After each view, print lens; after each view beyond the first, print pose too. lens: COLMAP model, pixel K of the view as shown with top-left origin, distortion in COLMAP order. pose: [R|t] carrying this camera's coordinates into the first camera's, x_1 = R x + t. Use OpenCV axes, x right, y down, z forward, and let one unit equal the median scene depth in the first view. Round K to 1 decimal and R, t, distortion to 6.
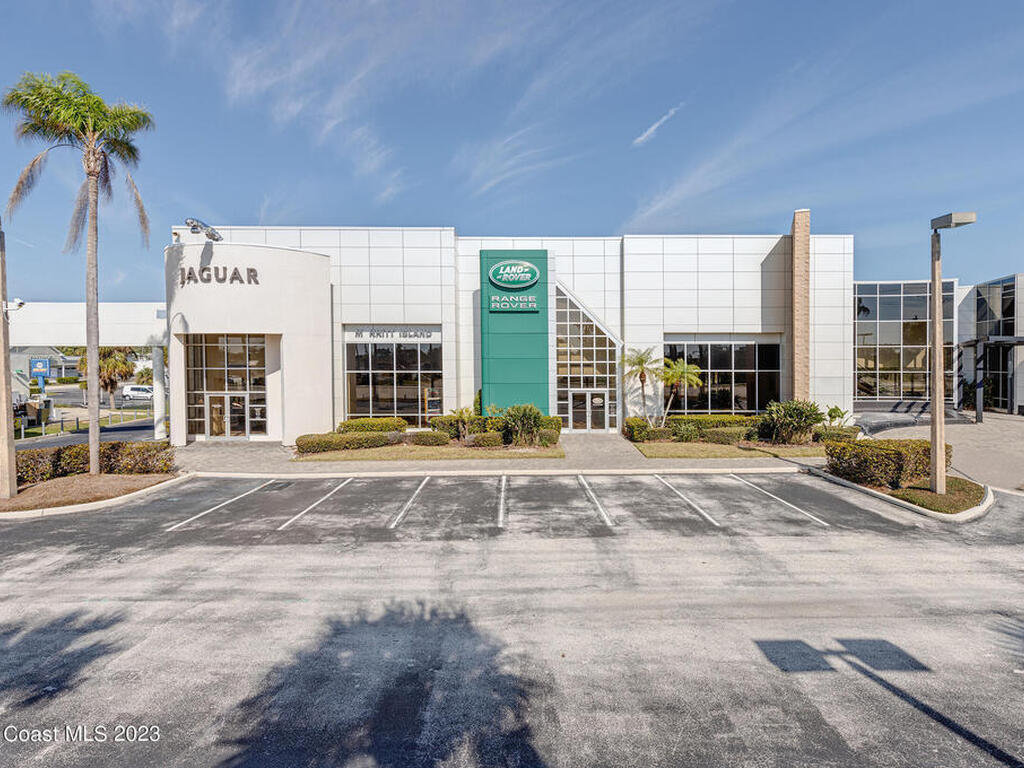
lens RADIAL K [[523.9, 0, 500.9], [0, 523.9, 365.4], [0, 0, 1]] dist [0.001328, 0.000145]
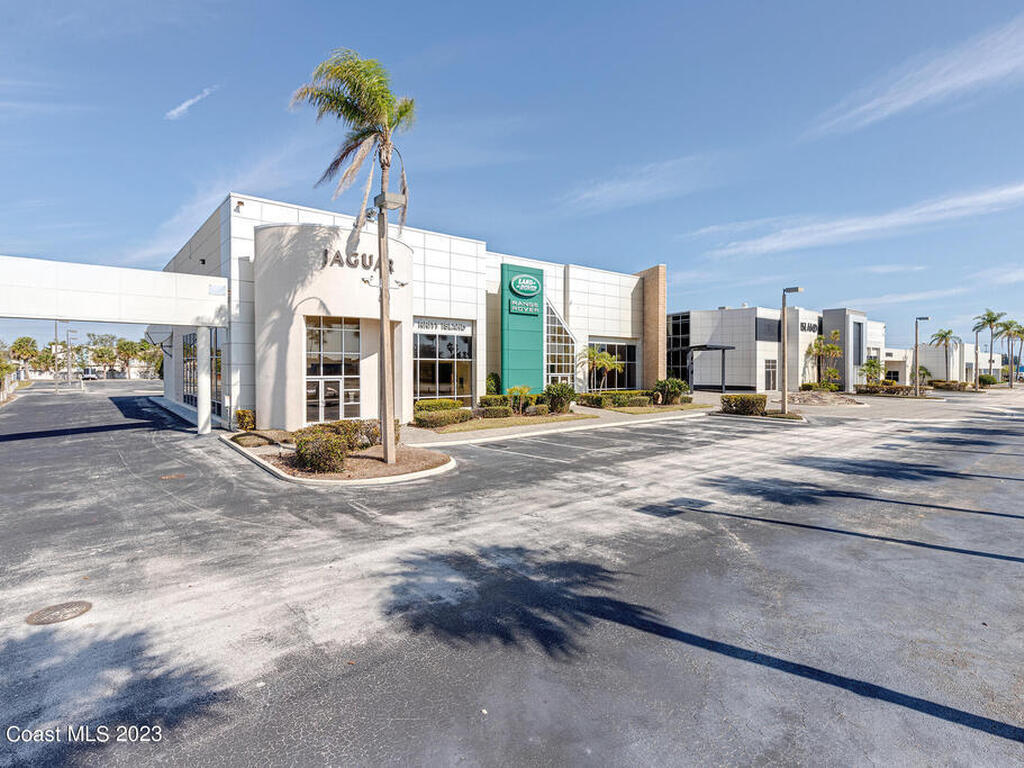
lens RADIAL K [[523.9, 0, 500.9], [0, 523.9, 365.4], [0, 0, 1]] dist [0.001328, 0.000145]
pose [[0.786143, 0.006240, 0.618013, -0.819900], [-0.002225, 0.999971, -0.007266, 0.034252], [-0.618040, 0.004337, 0.786134, 0.013972]]
